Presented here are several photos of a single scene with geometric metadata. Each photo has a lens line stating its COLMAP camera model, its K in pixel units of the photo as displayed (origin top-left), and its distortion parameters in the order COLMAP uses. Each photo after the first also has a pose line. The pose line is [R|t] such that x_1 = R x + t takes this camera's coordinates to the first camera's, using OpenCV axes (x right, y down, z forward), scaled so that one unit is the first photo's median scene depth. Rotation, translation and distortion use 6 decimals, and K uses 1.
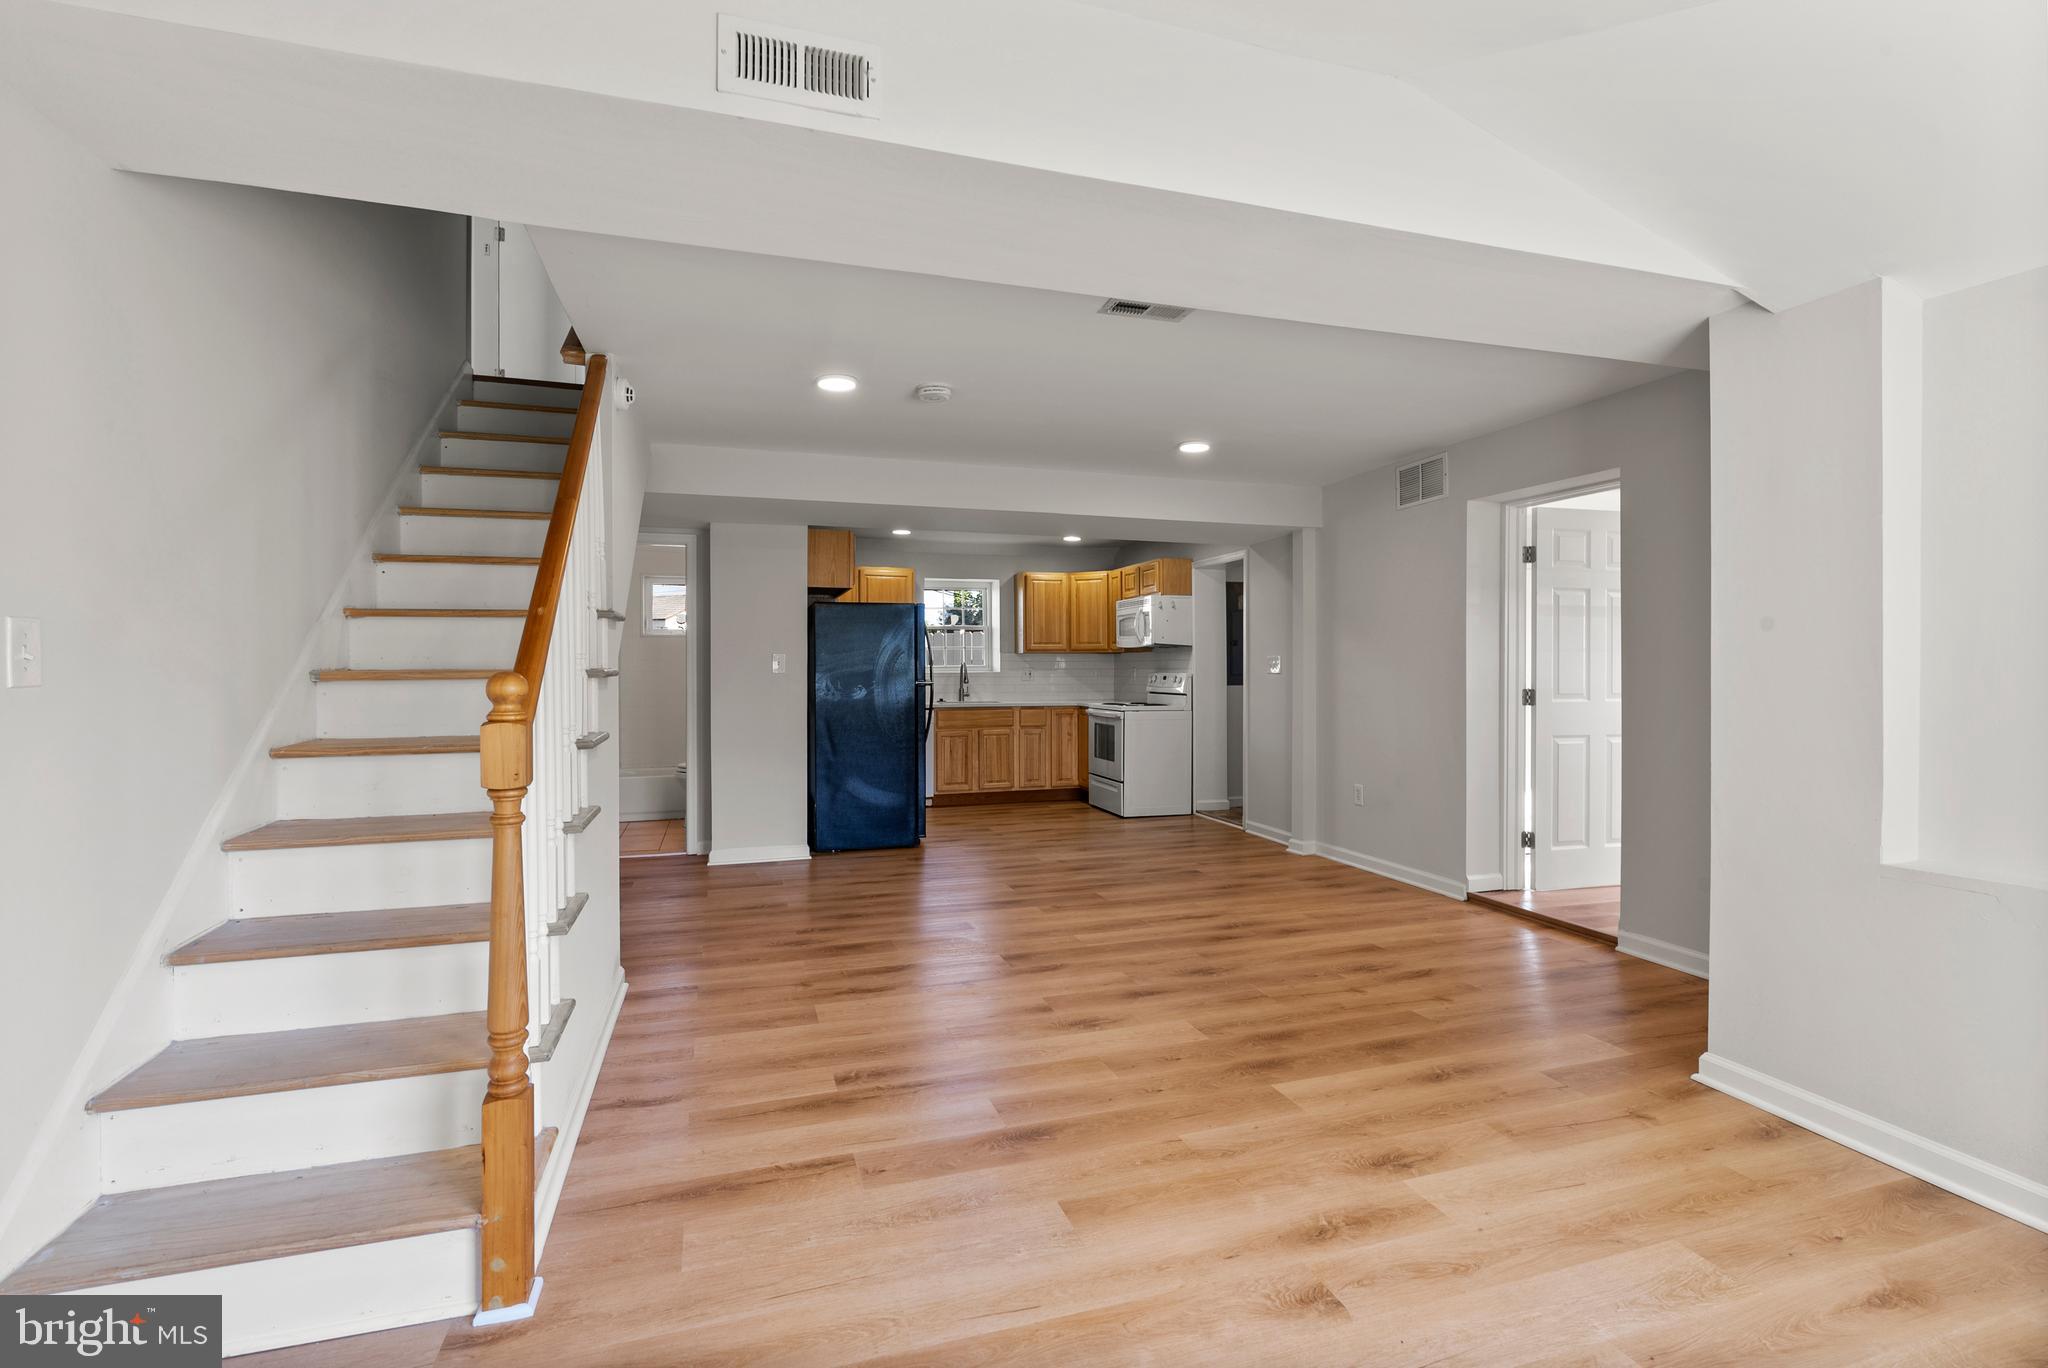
lens RADIAL K [[938.9, 0, 1034.0], [0, 938.9, 675.0], [0, 0, 1]] dist [-0.007781, 0.001933]
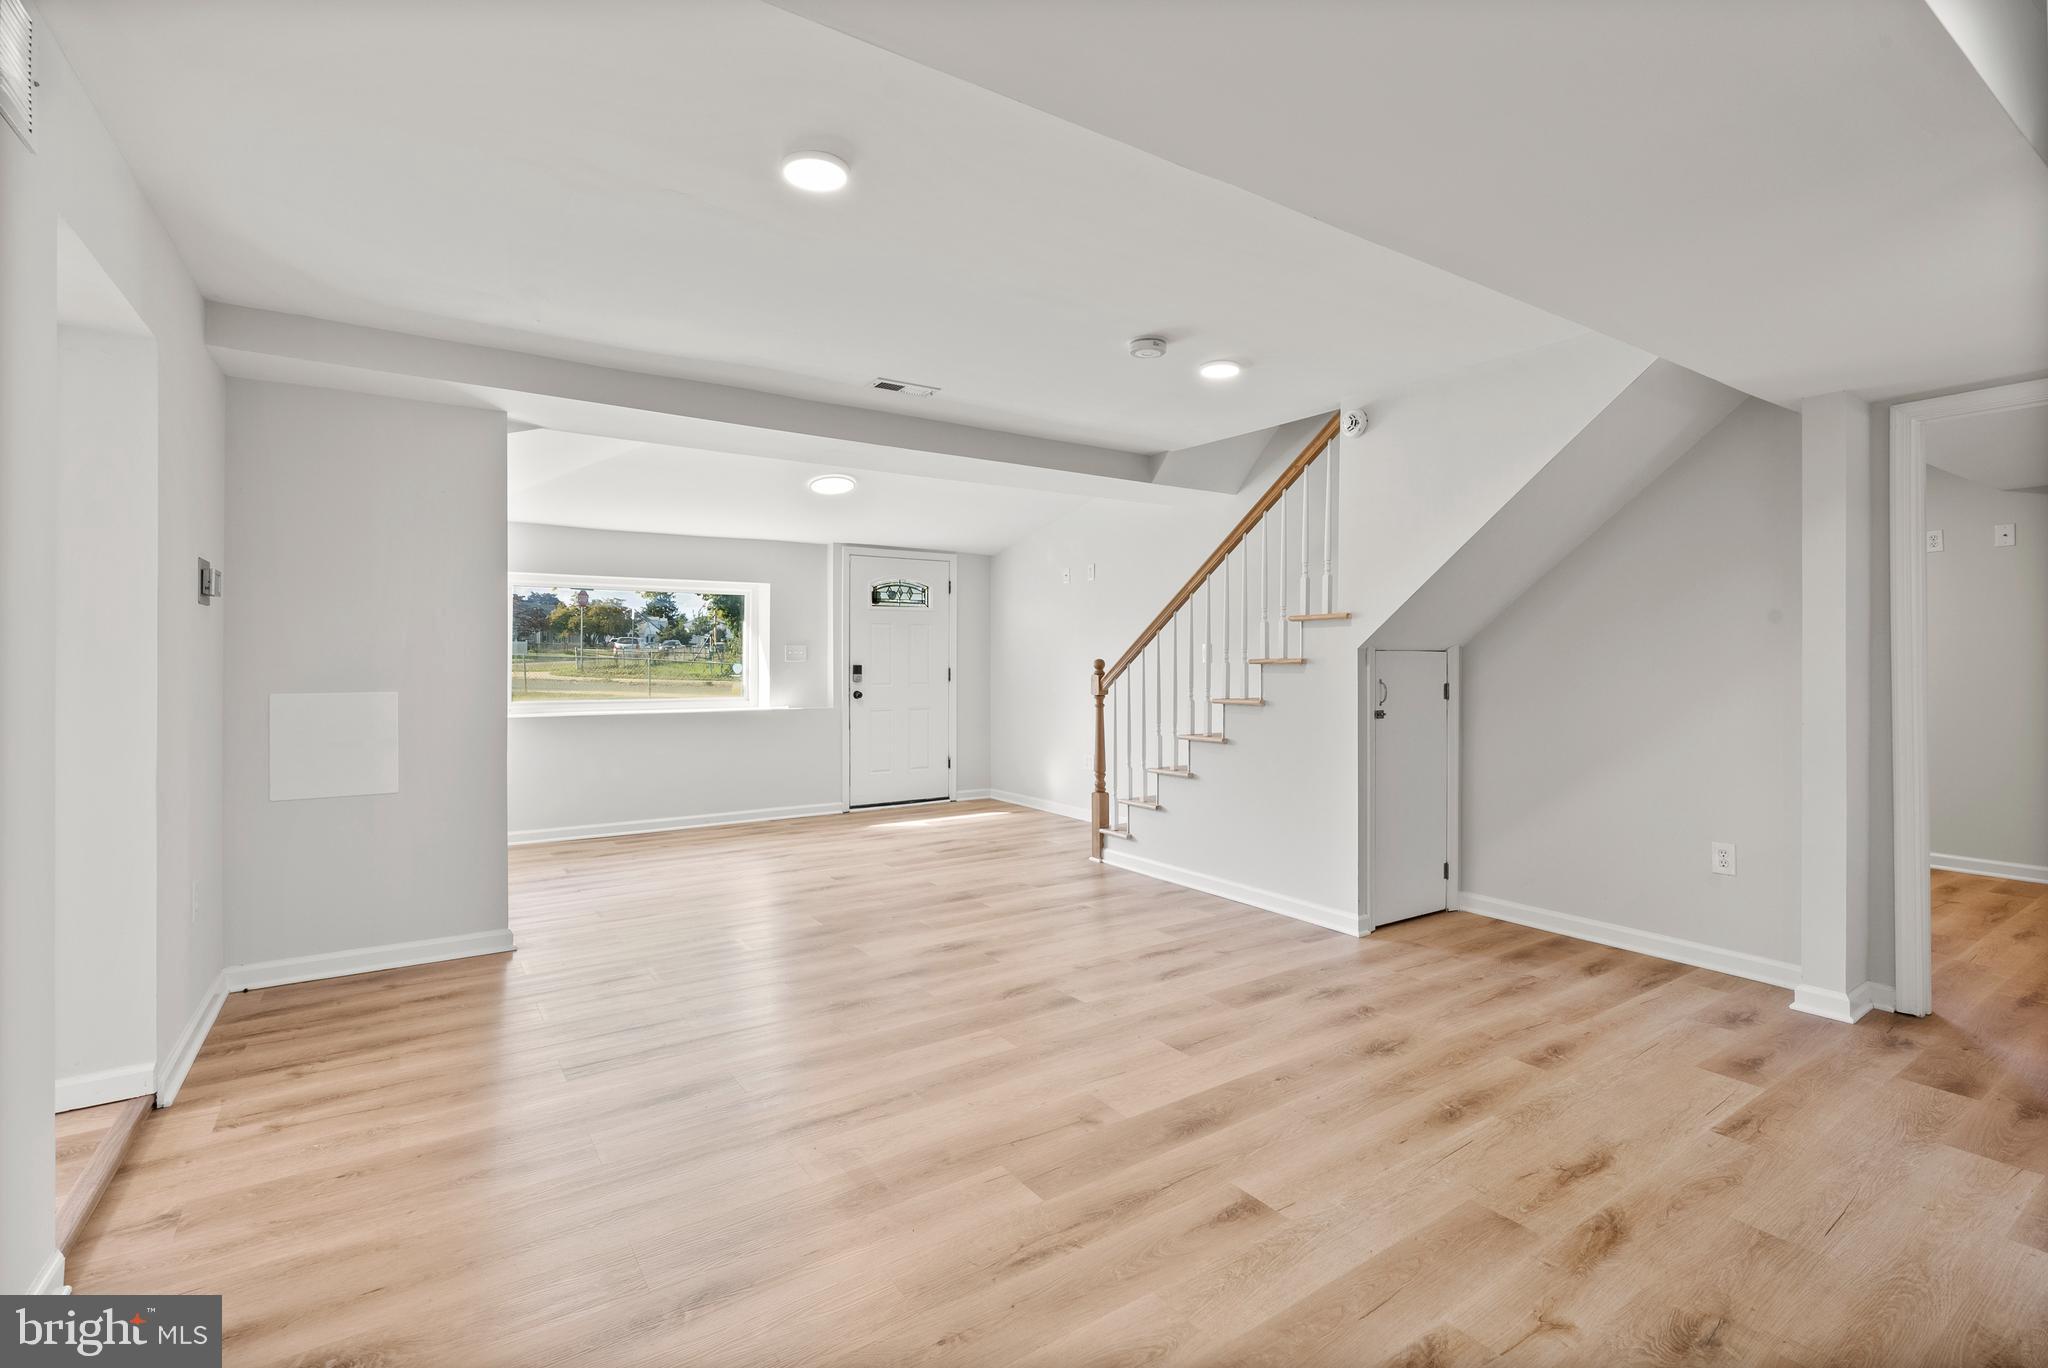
lens RADIAL K [[938.9, 0, 1024.5], [0, 938.9, 670.3], [0, 0, 1]] dist [-0.007781, 0.001933]
pose [[-0.962910, 0.004932, -0.269778, 0.266321], [-0.000666, 0.999786, 0.020655, -0.015953], [0.269822, 0.020068, -0.962701, 1.989636]]
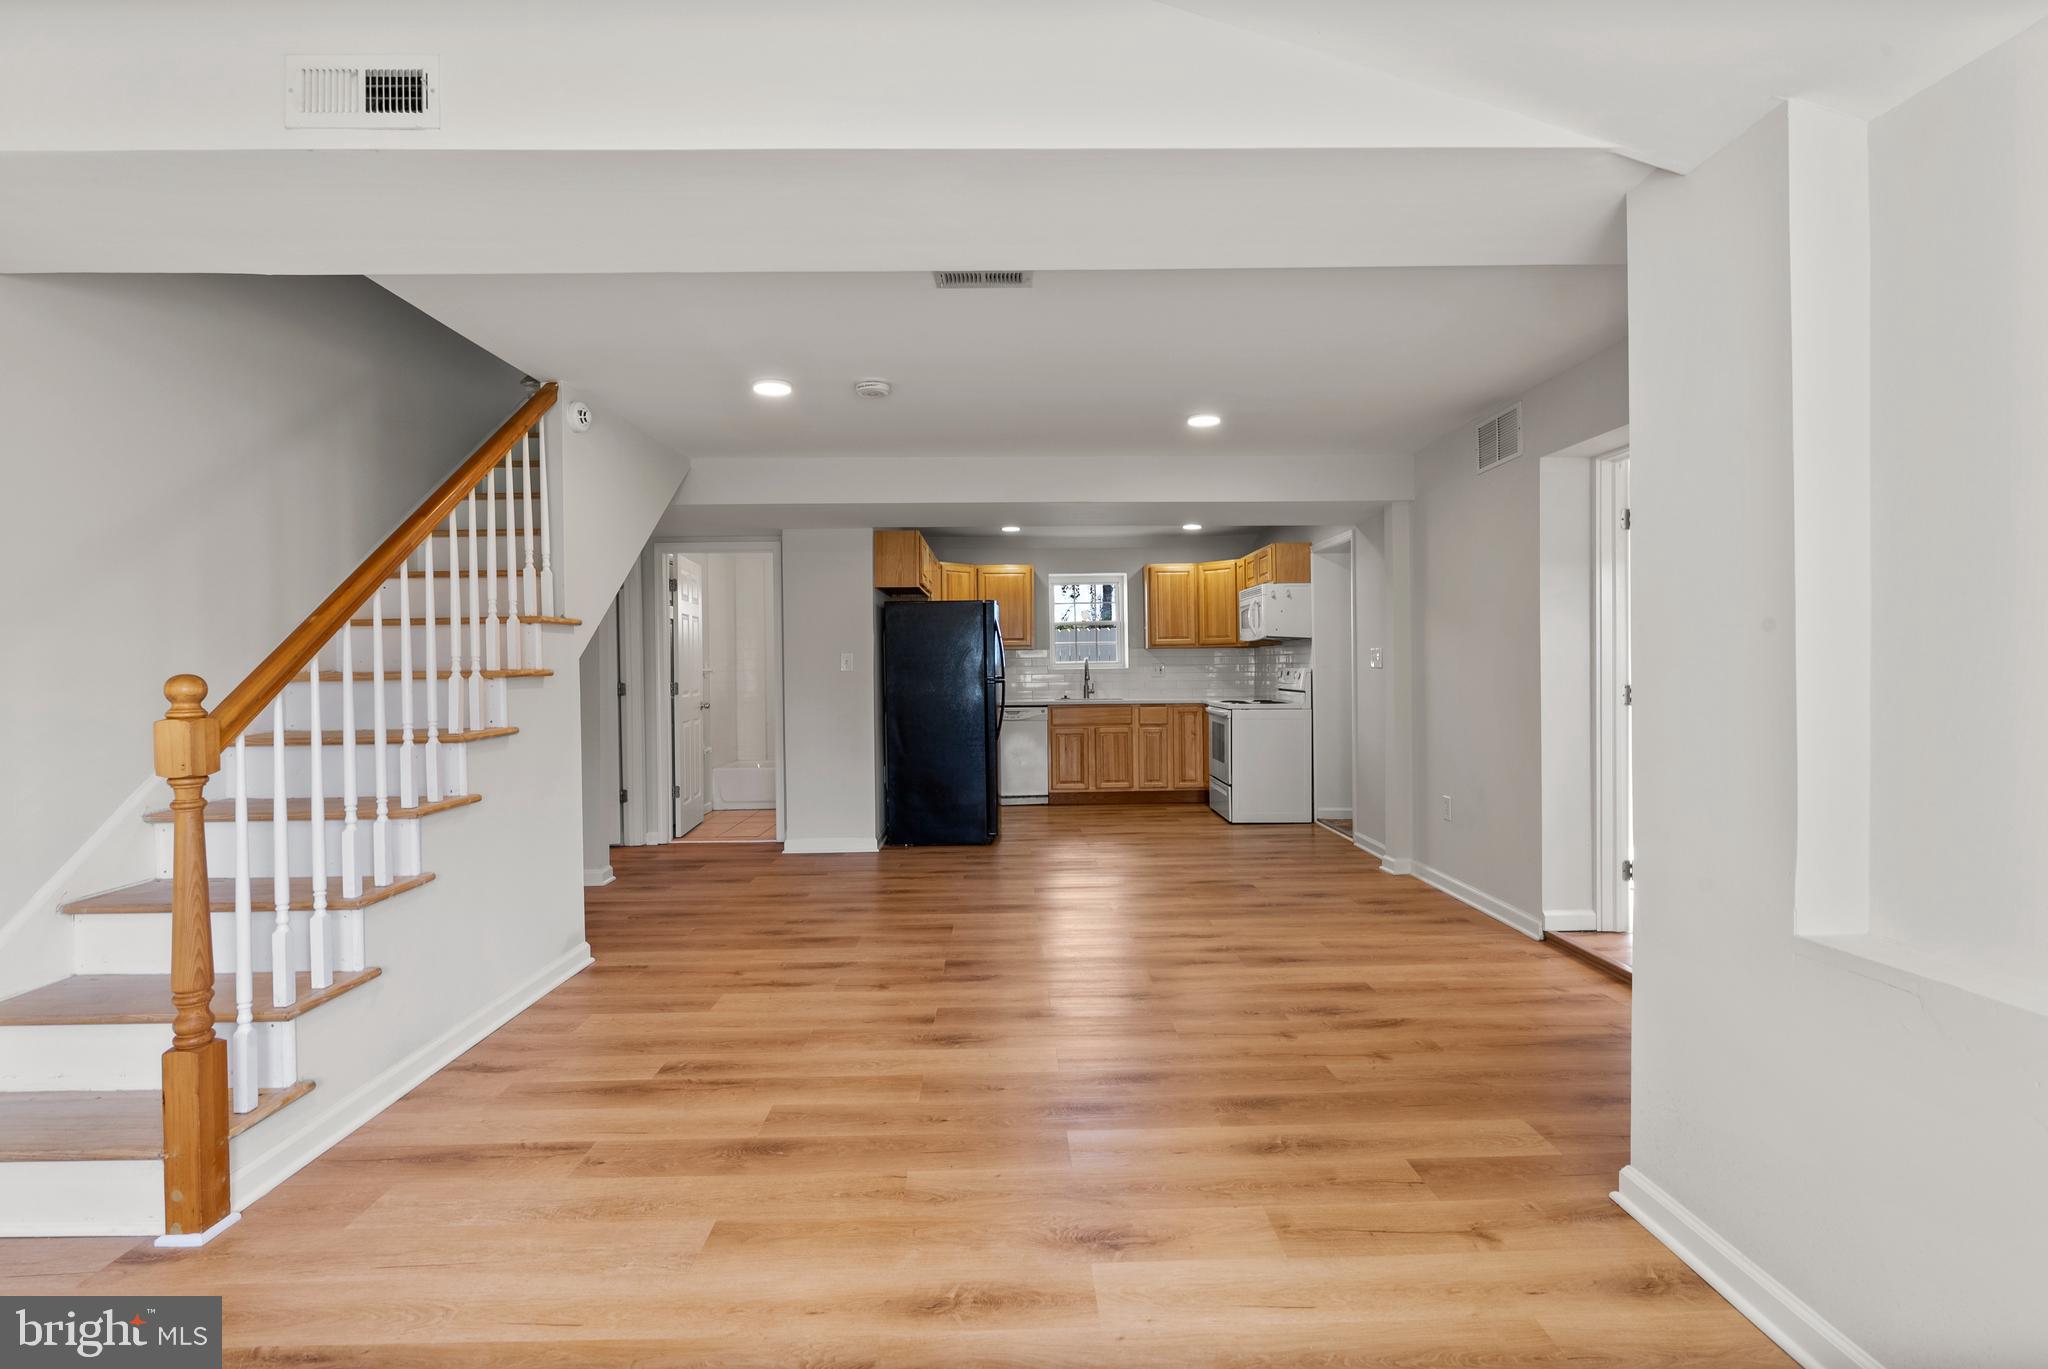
lens RADIAL K [[938.9, 0, 1023.6], [0, 938.9, 676.8], [0, 0, 1]] dist [-0.007781, 0.001933]
pose [[0.957482, -0.004794, -0.288454, 0.361921], [0.006596, 0.999964, 0.005276, -0.000237], [0.288418, -0.006954, 0.957479, 0.103673]]
